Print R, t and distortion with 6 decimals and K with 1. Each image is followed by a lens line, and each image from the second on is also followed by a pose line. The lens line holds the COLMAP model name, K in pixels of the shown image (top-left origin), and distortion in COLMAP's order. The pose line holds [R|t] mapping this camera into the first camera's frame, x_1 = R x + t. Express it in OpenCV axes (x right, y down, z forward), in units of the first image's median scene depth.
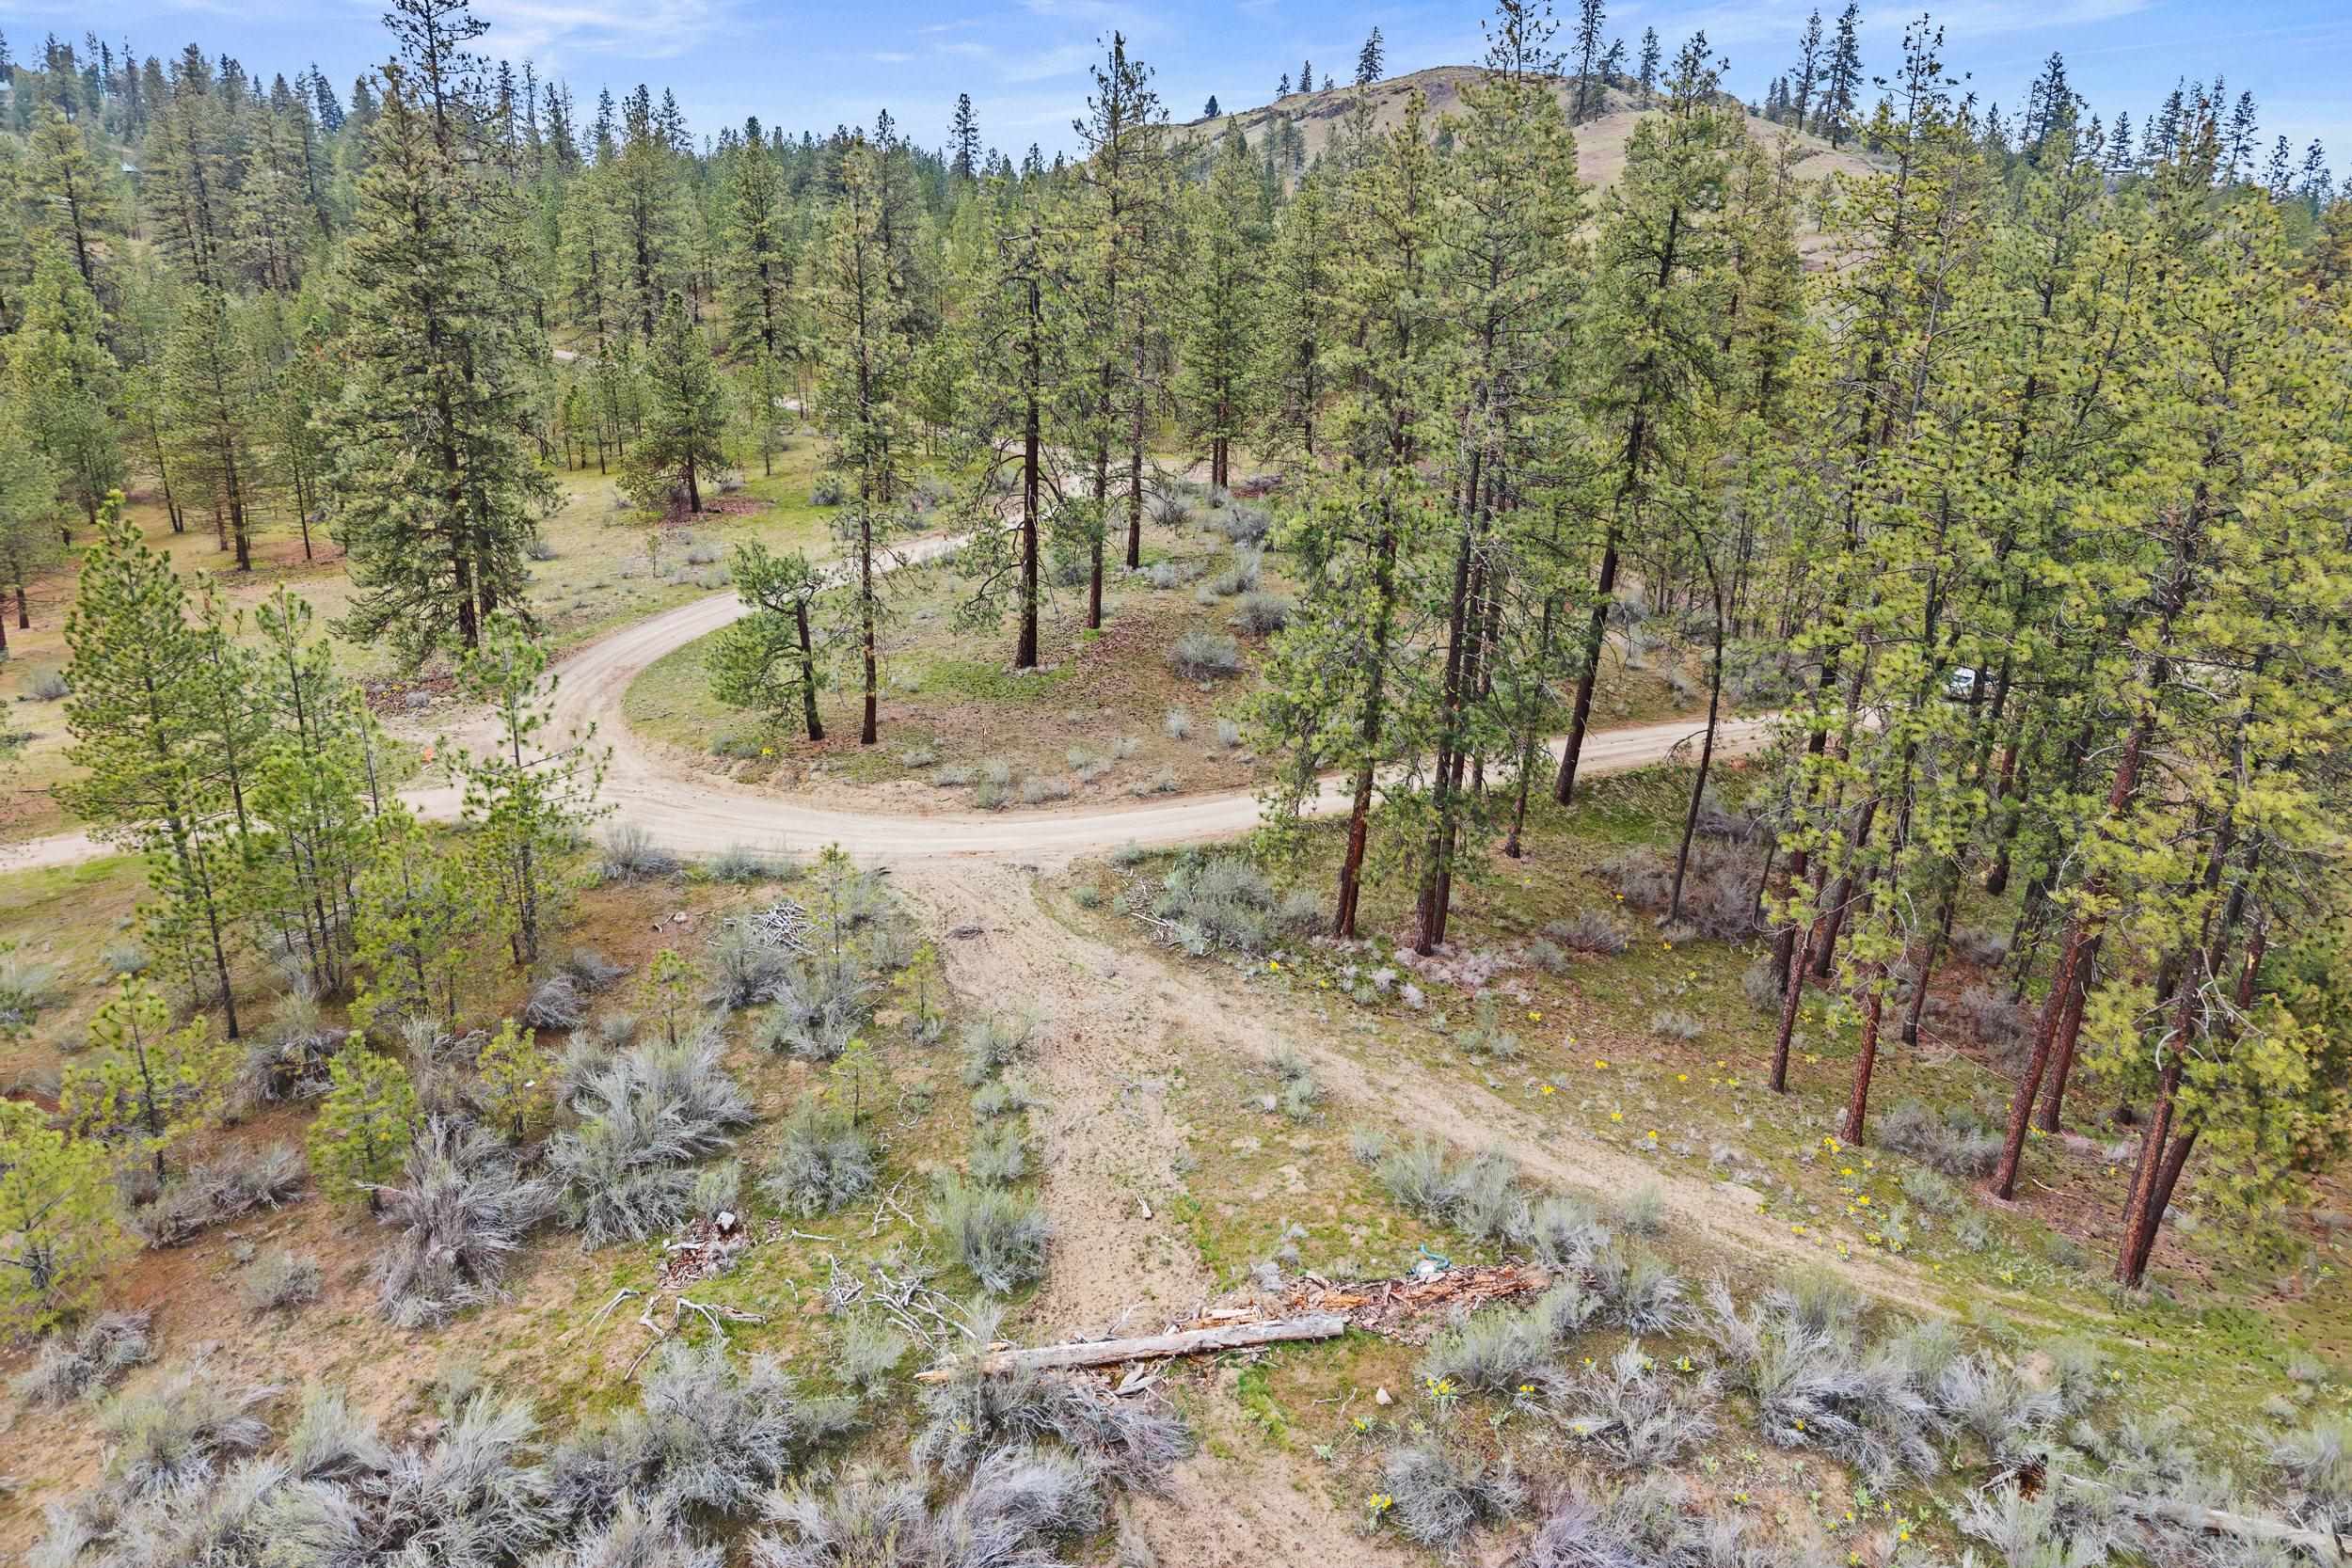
lens RADIAL K [[1559.0, 0, 1186.2], [0, 1559.0, 721.5], [0, 0, 1]] dist [0.002873, -0.005935]
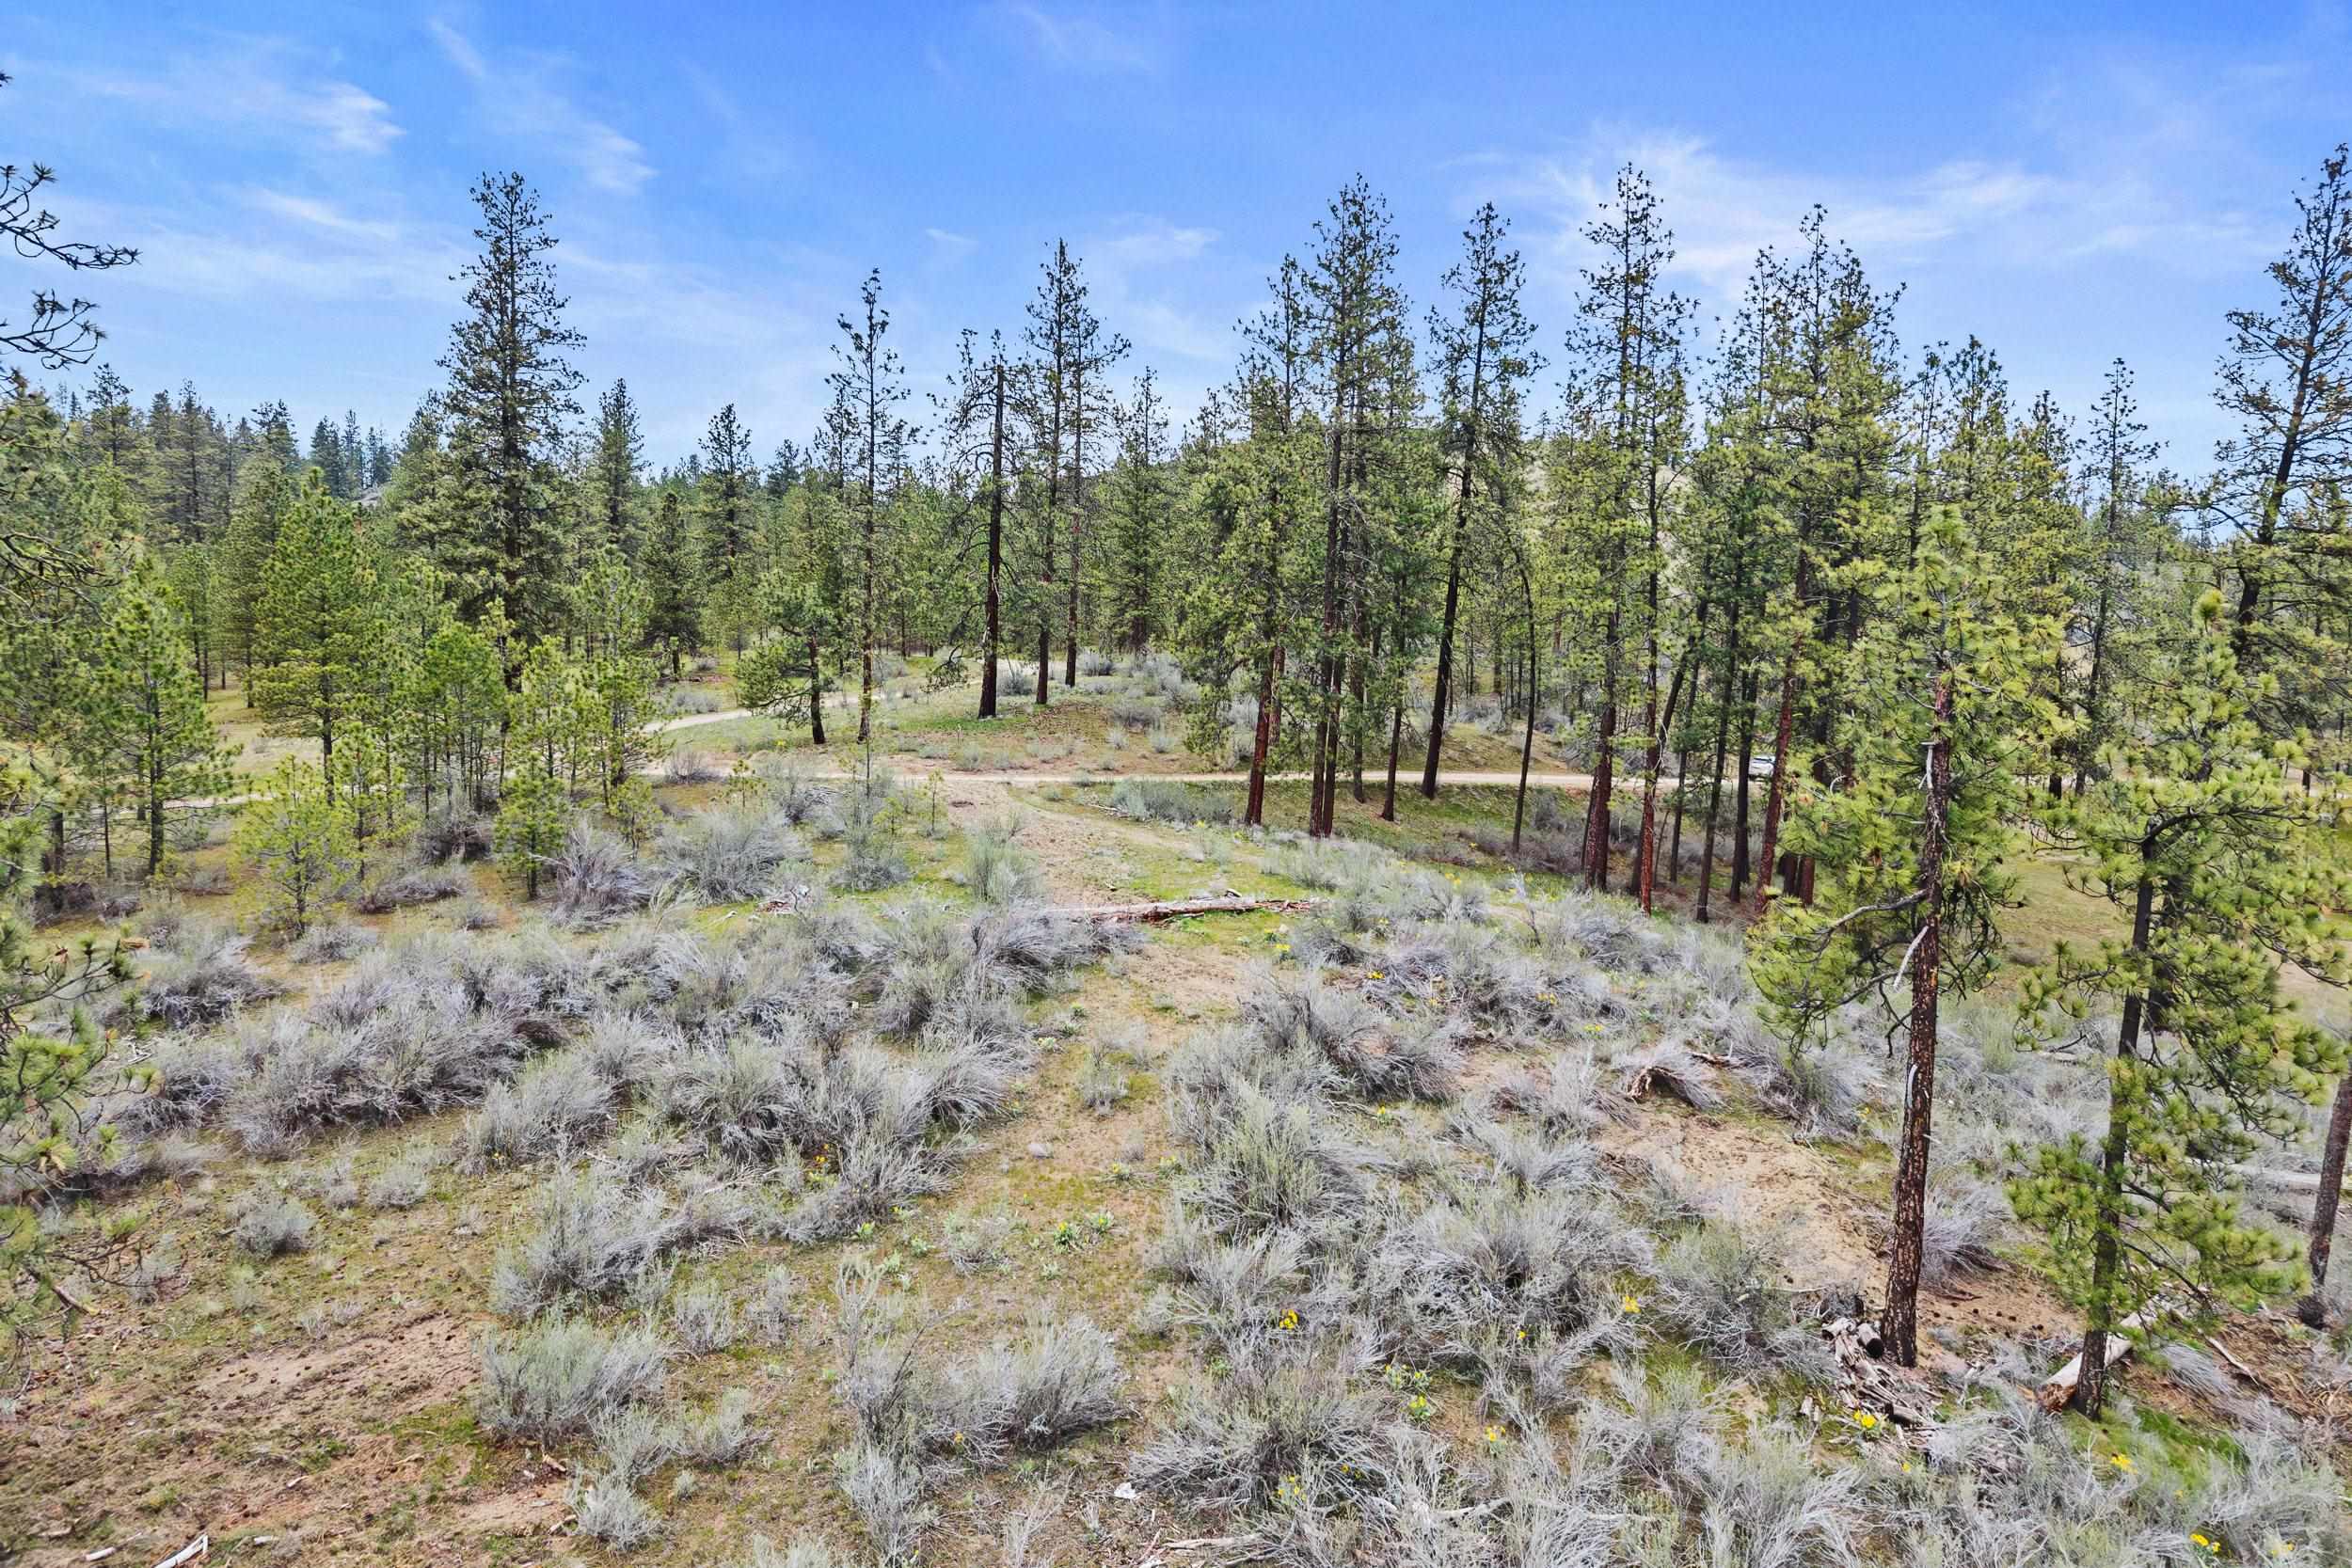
lens RADIAL K [[1559.0, 0, 1186.2], [0, 1559.0, 721.5], [0, 0, 1]] dist [0.002873, -0.005935]
pose [[0.998148, -0.006799, 0.060448, -0.021494], [0.020162, 0.974535, -0.223326, 0.242341], [-0.057390, 0.224131, 0.972868, -0.181712]]
